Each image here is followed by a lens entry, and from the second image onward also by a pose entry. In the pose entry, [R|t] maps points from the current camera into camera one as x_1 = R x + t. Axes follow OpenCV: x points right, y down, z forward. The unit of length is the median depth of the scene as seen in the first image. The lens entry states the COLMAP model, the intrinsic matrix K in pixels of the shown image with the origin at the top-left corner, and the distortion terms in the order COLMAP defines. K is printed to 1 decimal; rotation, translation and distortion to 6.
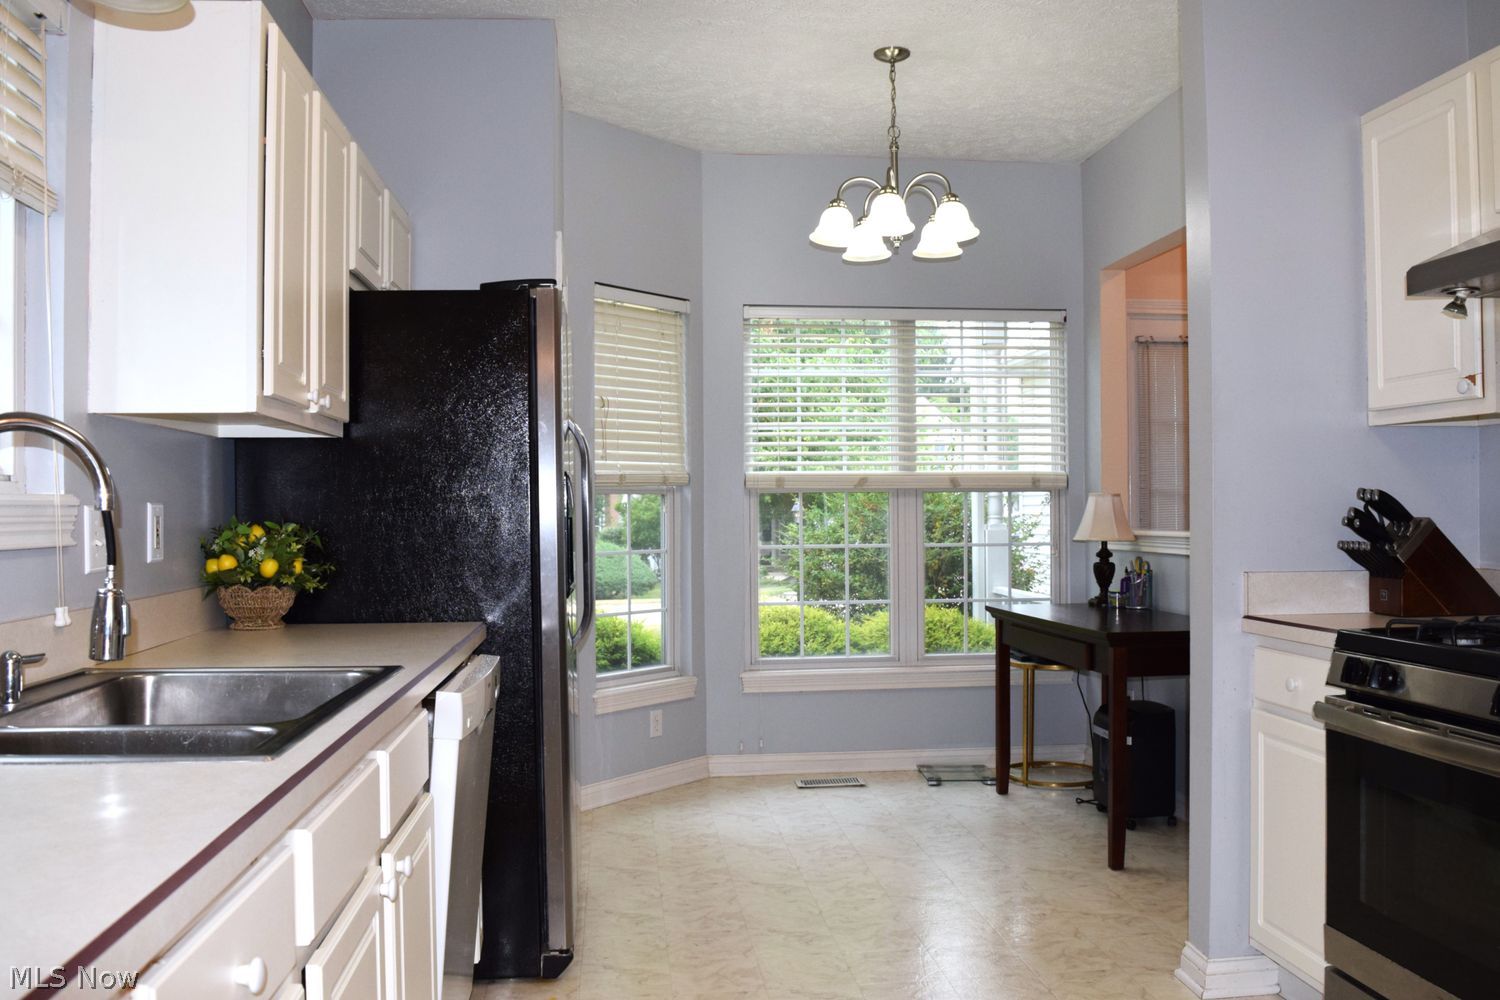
lens RADIAL K [[1199.7, 0, 750.0], [0, 1199.7, 500.0], [0, 0, 1]] dist [-0.149974, -0.001941]
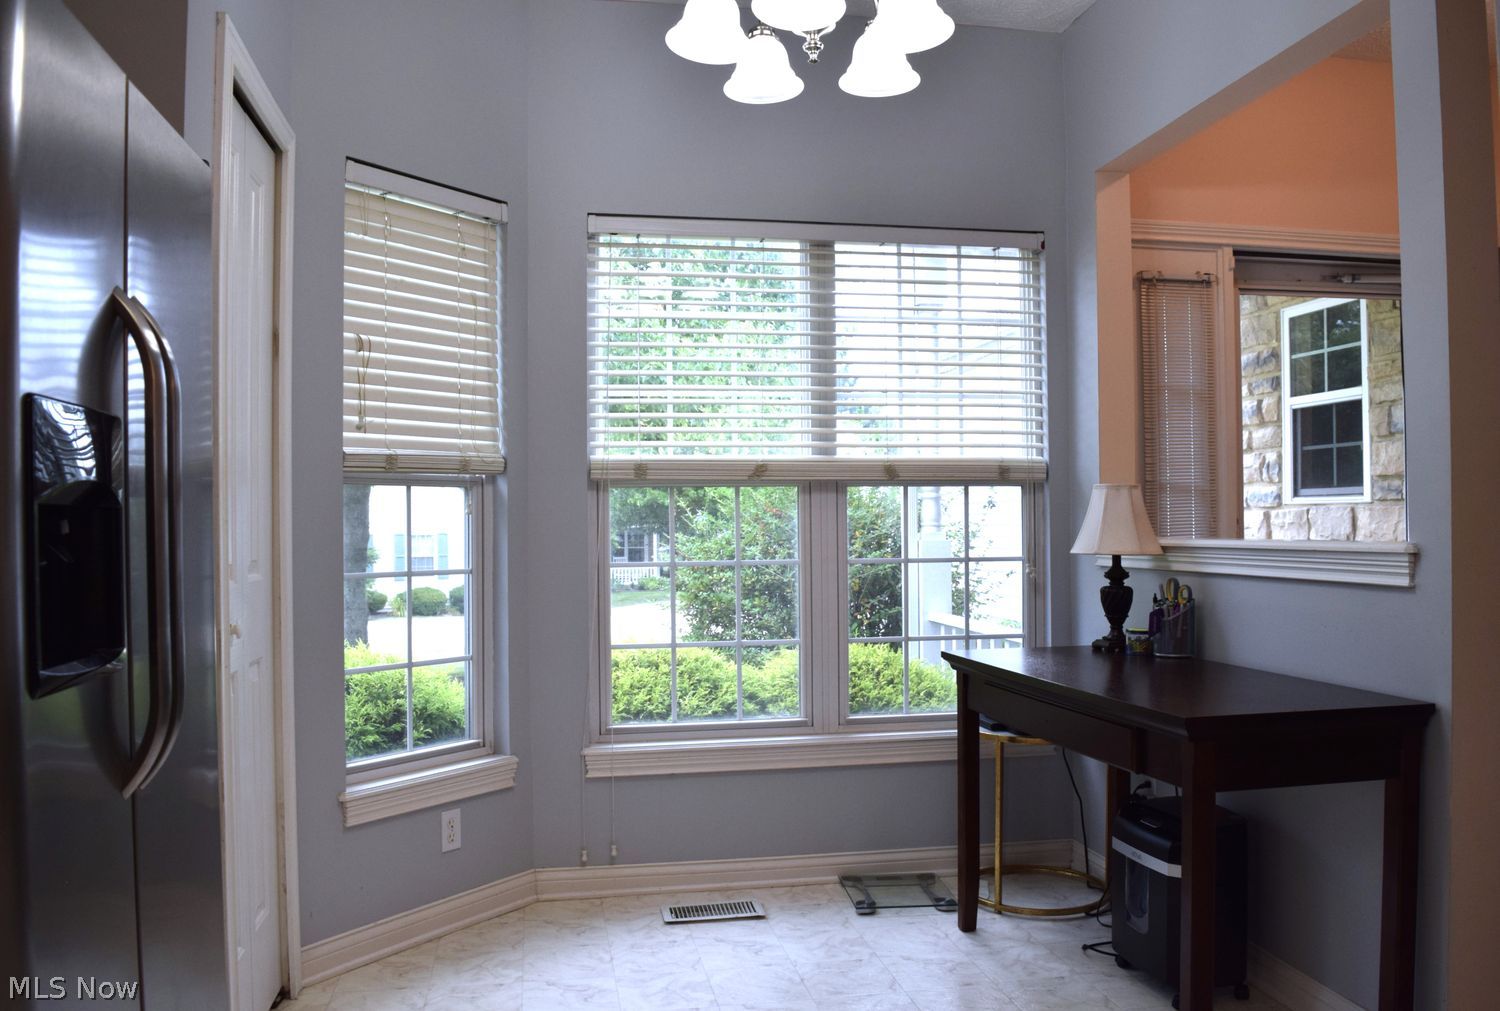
lens RADIAL K [[1180.2, 0, 750.0], [0, 1180.2, 505.5], [0, 0, 1]] dist [-0.166159, 0.000086]
pose [[0.996945, -0.000193, 0.078111, 0.035991], [0.000700, 0.999979, -0.006465, 0.009792], [-0.078108, 0.006500, 0.996924, 0.329512]]
